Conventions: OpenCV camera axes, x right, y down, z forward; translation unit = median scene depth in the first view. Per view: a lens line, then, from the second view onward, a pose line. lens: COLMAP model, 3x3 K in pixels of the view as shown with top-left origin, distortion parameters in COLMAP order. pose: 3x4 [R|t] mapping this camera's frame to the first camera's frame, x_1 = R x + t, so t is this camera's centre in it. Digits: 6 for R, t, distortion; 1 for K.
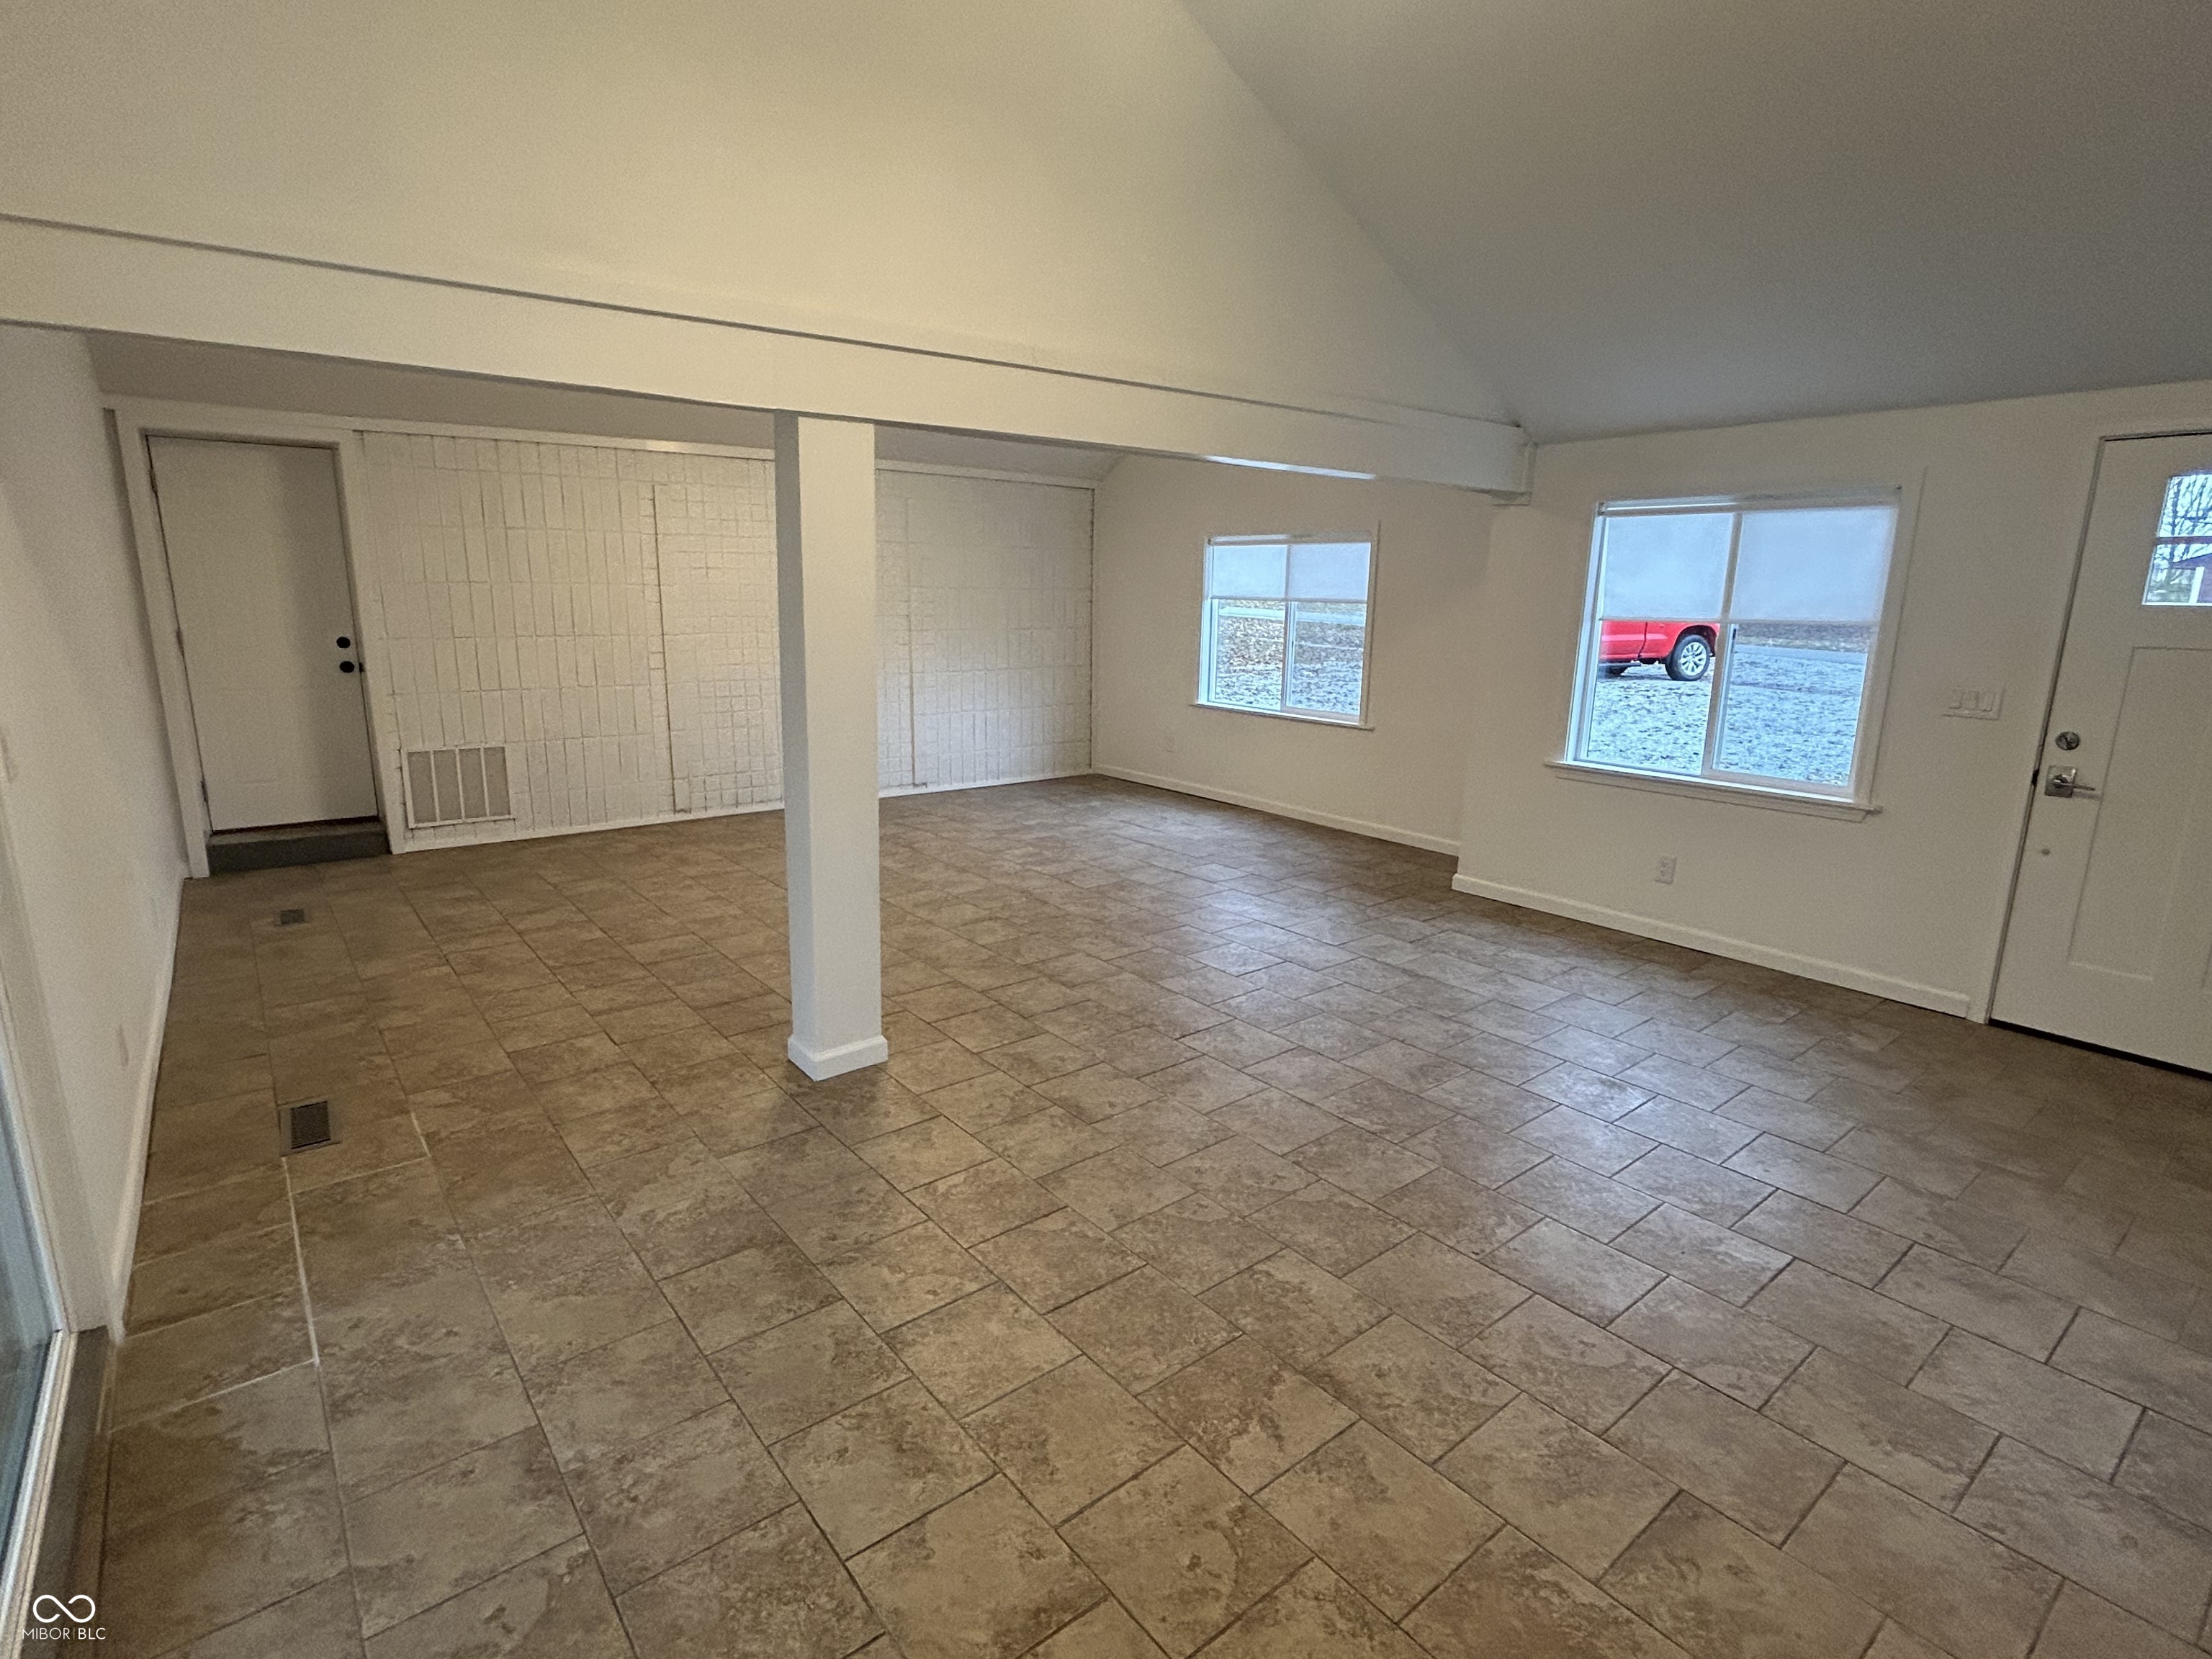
lens RADIAL K [[1096.9, 0, 1096.2], [0, 1096.9, 829.0], [0, 0, 1]] dist [-0.002442, 0.000999]
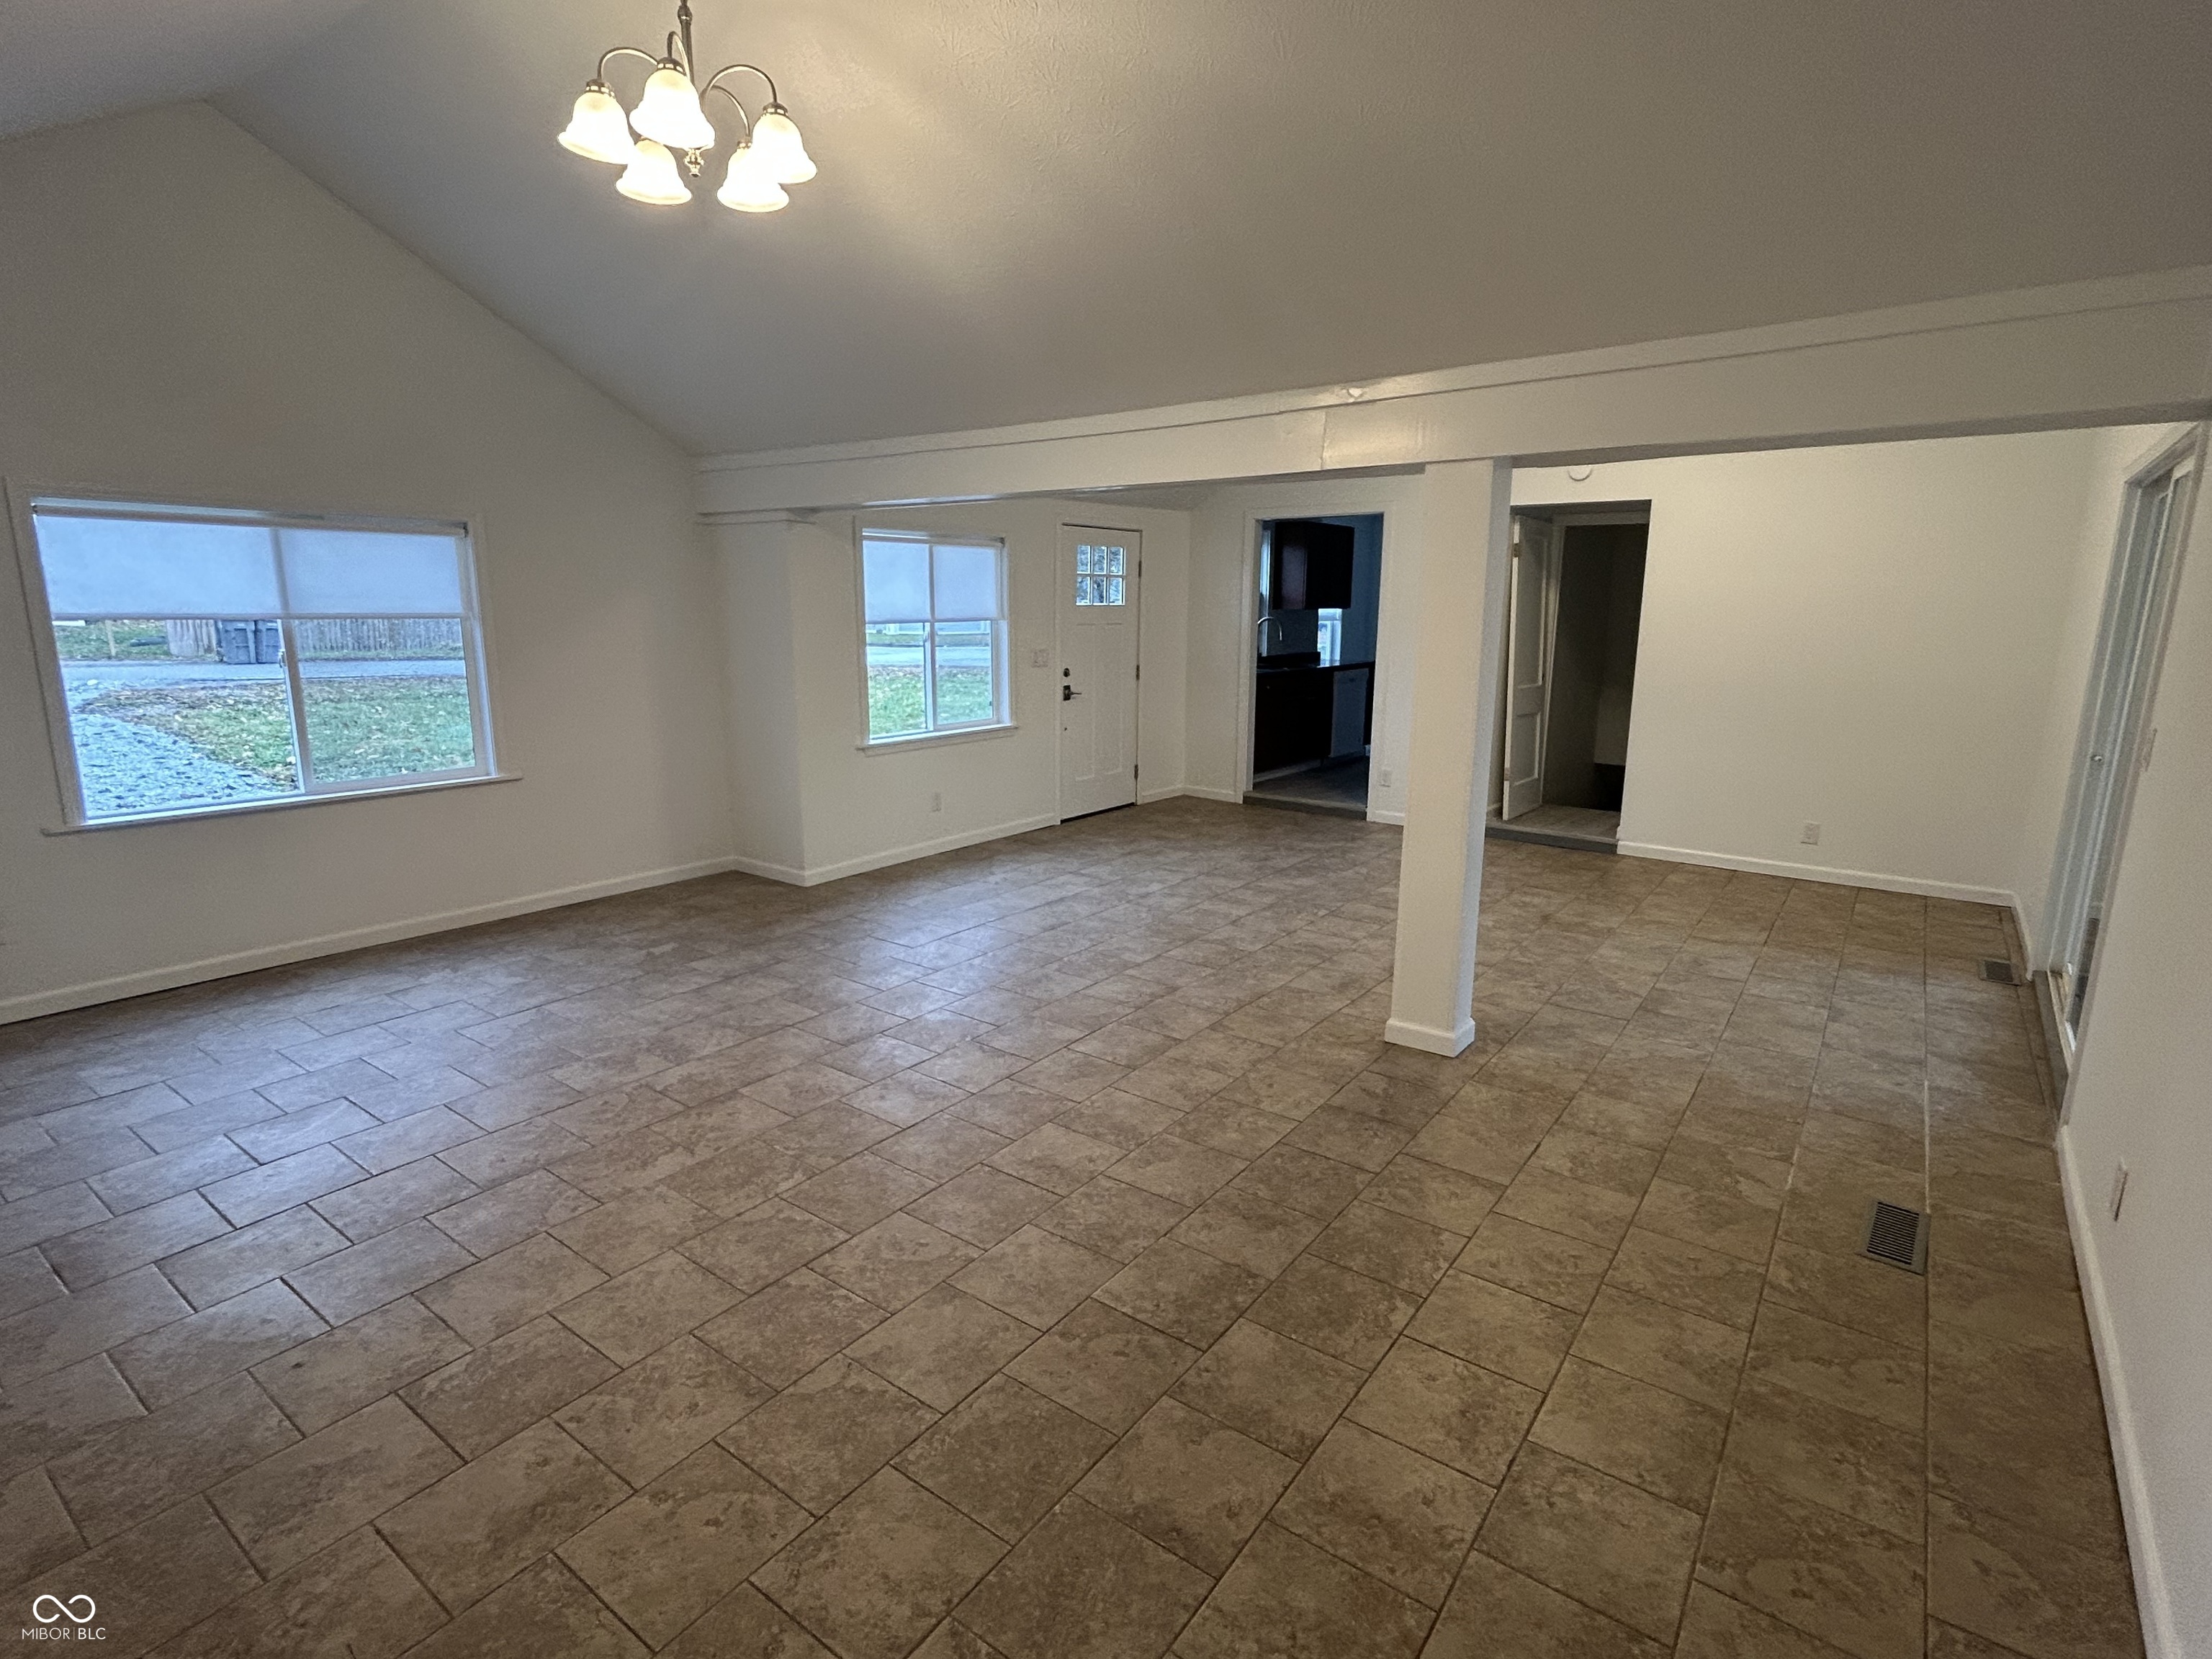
lens RADIAL K [[1096.9, 0, 1109.1], [0, 1096.9, 820.0], [0, 0, 1]] dist [-0.002442, 0.000999]
pose [[-0.259205, -0.205517, 0.943703, -1.089139], [0.198186, 0.944988, 0.260232, -0.331648], [-0.945270, 0.254482, -0.204215, 1.398694]]
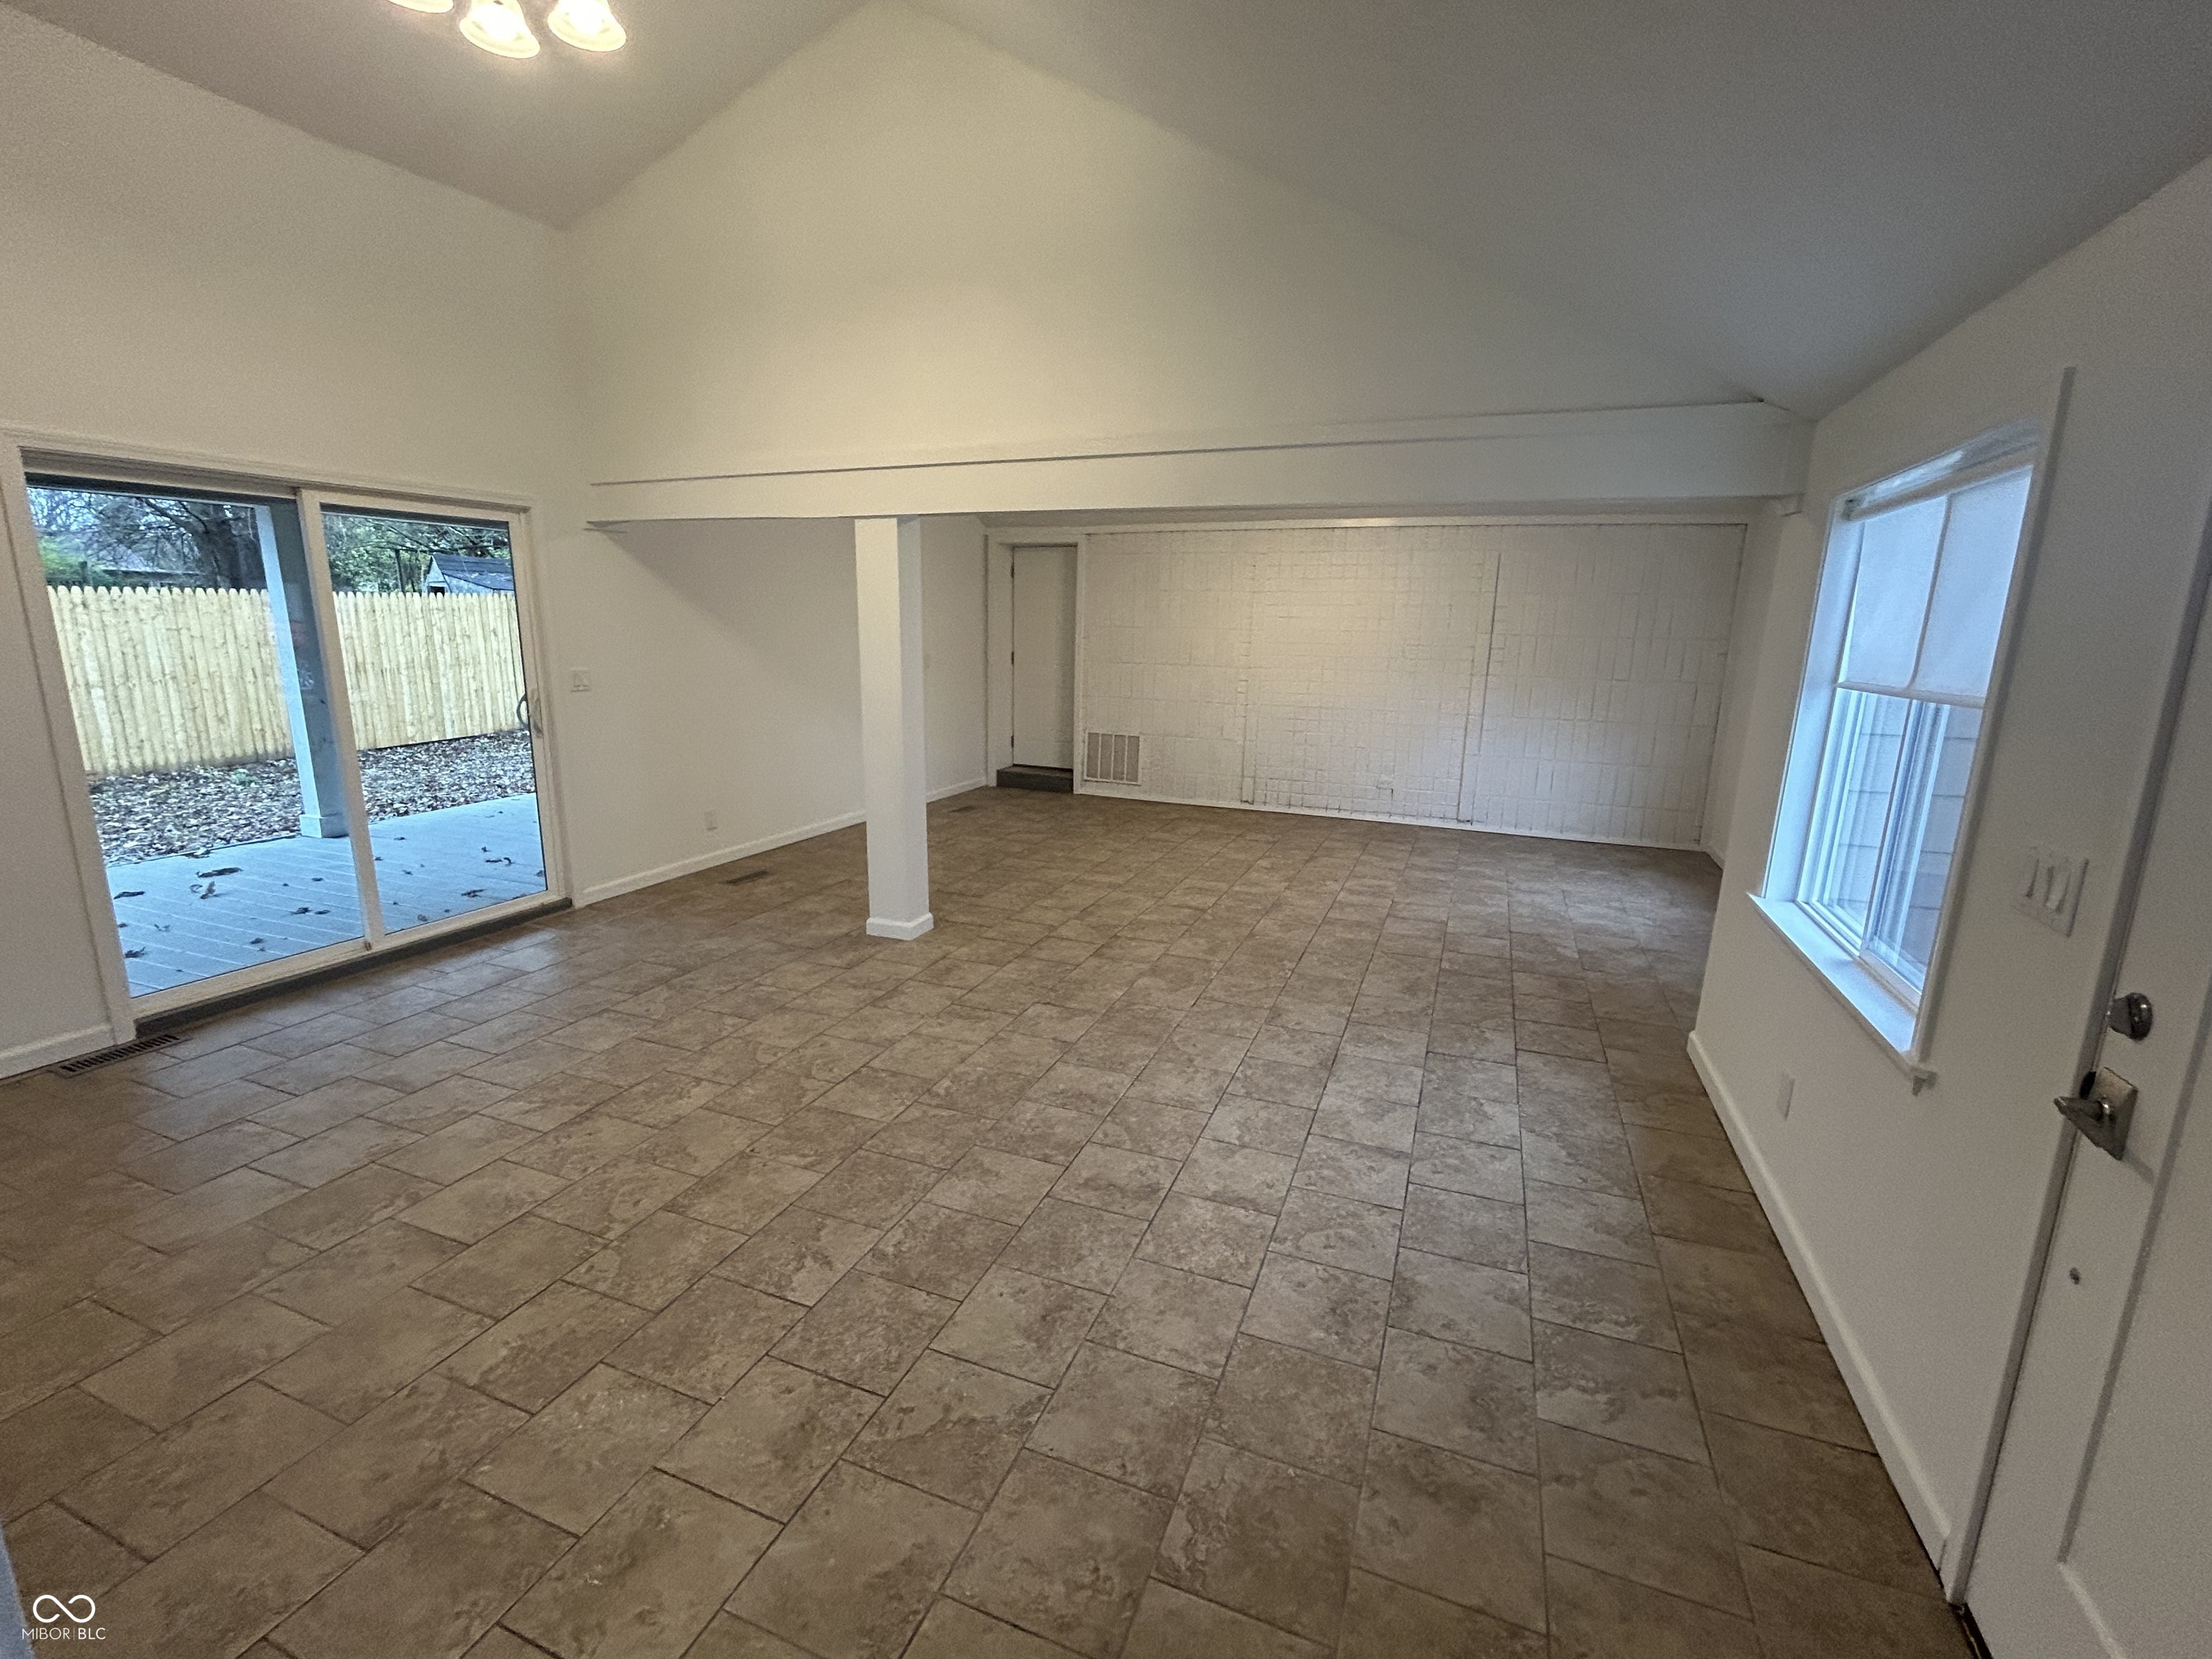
lens RADIAL K [[960.1, 0, 1116.4], [0, 960.1, 832.8], [0, 0, 1]] dist [-0.005000, 0.002756]
pose [[0.503158, 0.182375, -0.844732, 0.975551], [-0.199310, 0.975616, 0.091915, -0.103032], [0.840897, 0.122116, 0.527238, 0.502550]]
